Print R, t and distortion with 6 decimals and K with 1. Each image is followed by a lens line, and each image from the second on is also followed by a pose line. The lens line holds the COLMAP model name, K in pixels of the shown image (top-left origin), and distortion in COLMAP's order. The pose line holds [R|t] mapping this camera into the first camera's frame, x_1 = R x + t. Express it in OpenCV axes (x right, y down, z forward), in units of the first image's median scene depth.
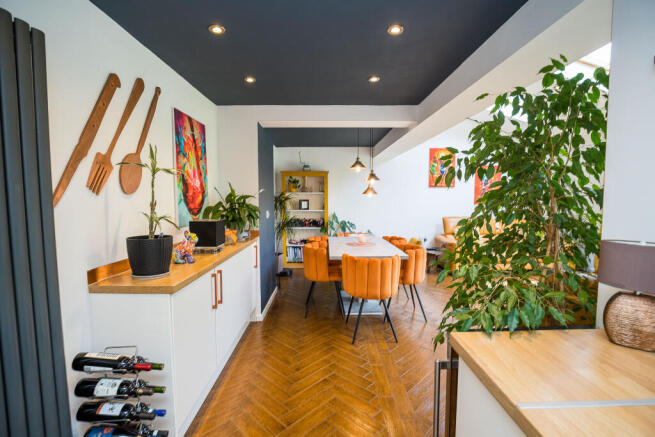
lens RADIAL K [[313.6, 0, 330.5], [0, 313.6, 215.9], [0, 0, 1]] dist [-0.011673, -0.000335]
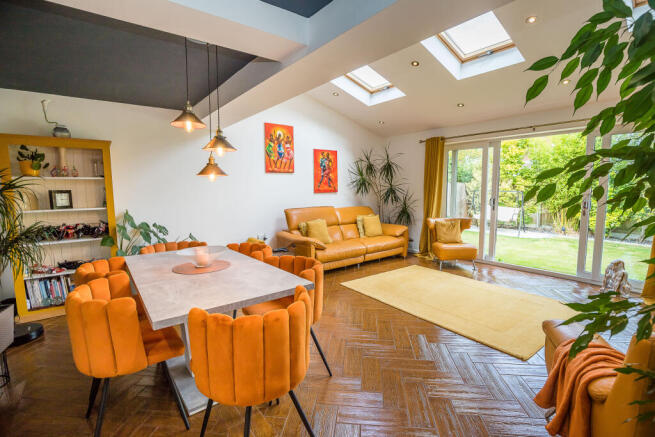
lens RADIAL K [[313.6, 0, 330.5], [0, 313.6, 215.9], [0, 0, 1]] dist [-0.011673, -0.000335]
pose [[0.808644, -0.062600, 0.584958, -0.023665], [0.047909, 0.998027, 0.040575, -0.006594], [-0.586344, -0.004786, 0.810048, 0.290202]]
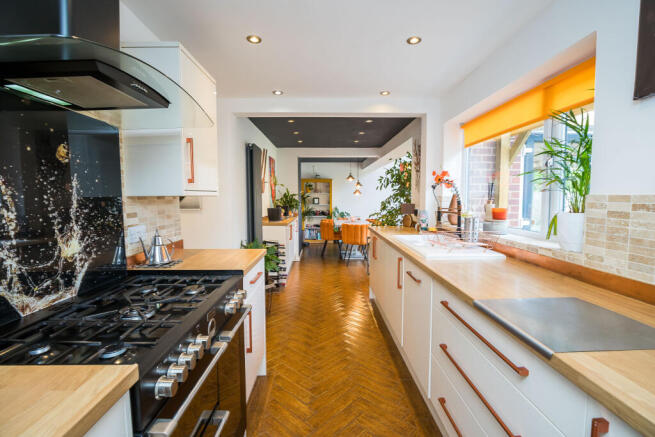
lens RADIAL K [[313.6, 0, 330.5], [0, 313.6, 215.9], [0, 0, 1]] dist [-0.011673, -0.000335]
pose [[0.999988, -0.000250, 0.004818, -0.023326], [0.000264, 0.999996, -0.002856, 0.041416], [-0.004817, 0.002857, 0.999984, -0.523057]]
